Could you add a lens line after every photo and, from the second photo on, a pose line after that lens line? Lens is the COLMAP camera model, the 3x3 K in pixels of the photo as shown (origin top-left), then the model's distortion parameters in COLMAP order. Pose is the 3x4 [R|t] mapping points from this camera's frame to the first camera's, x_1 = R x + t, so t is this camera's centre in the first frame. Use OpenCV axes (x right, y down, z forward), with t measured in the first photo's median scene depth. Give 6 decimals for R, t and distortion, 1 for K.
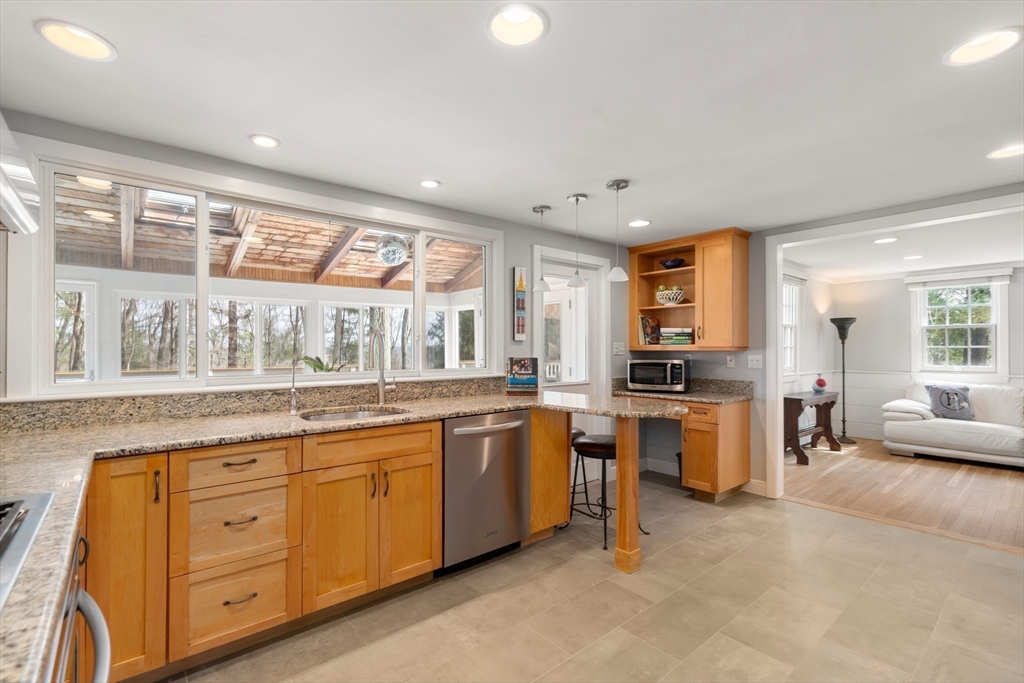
lens RADIAL K [[469.2, 0, 502.7], [0, 469.2, 346.0], [0, 0, 1]] dist [-0.009401, 0.004463]
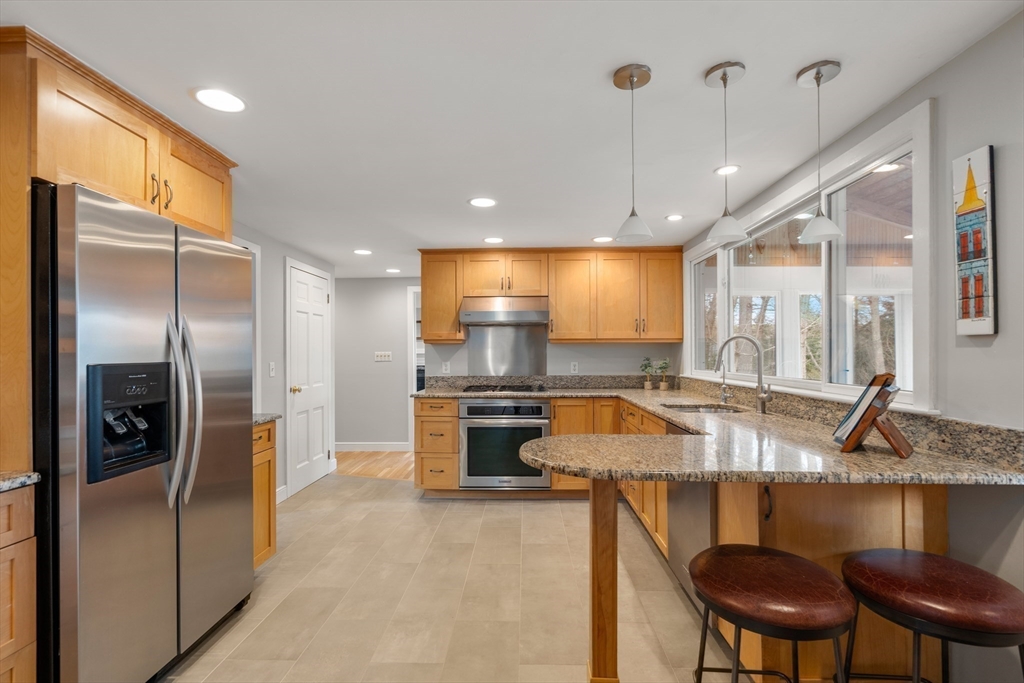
lens RADIAL K [[469.2, 0, 508.1], [0, 469.2, 350.8], [0, 0, 1]] dist [-0.009401, 0.004463]
pose [[-0.668095, 0.002902, -0.744071, 0.823350], [0.007980, 0.999963, -0.003265, 0.000129], [0.744034, -0.008119, -0.668093, 1.333020]]
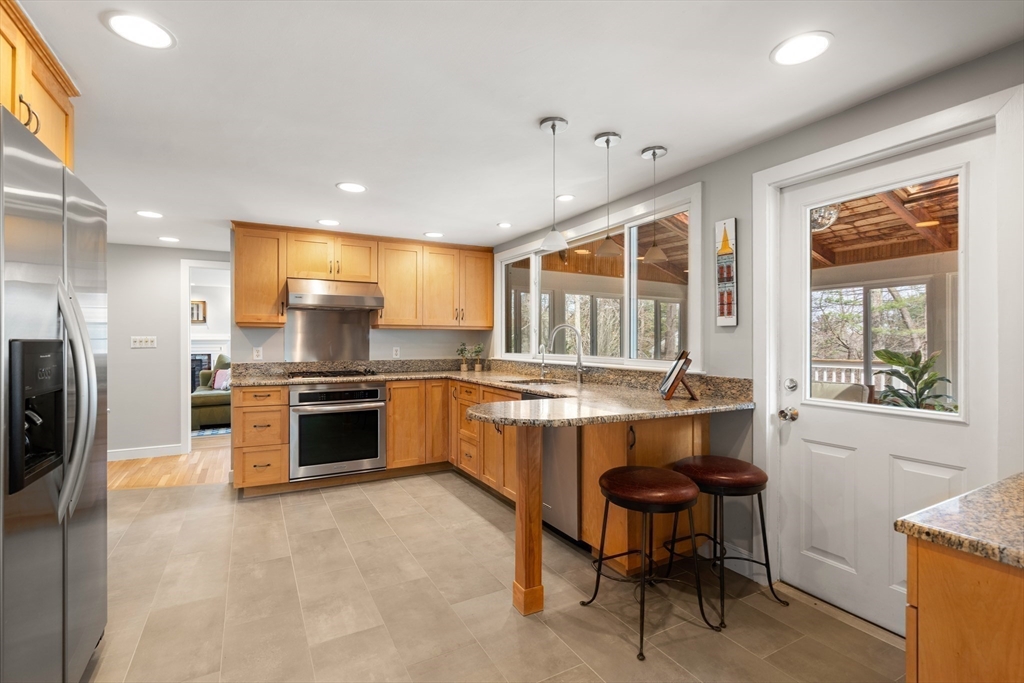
lens RADIAL K [[469.2, 0, 501.6], [0, 469.2, 338.7], [0, 0, 1]] dist [-0.009401, 0.004463]
pose [[-0.202623, -0.002820, -0.979253, 1.069383], [0.002694, 0.999990, -0.003438, 0.012198], [0.979253, -0.003335, -0.202614, 1.121157]]
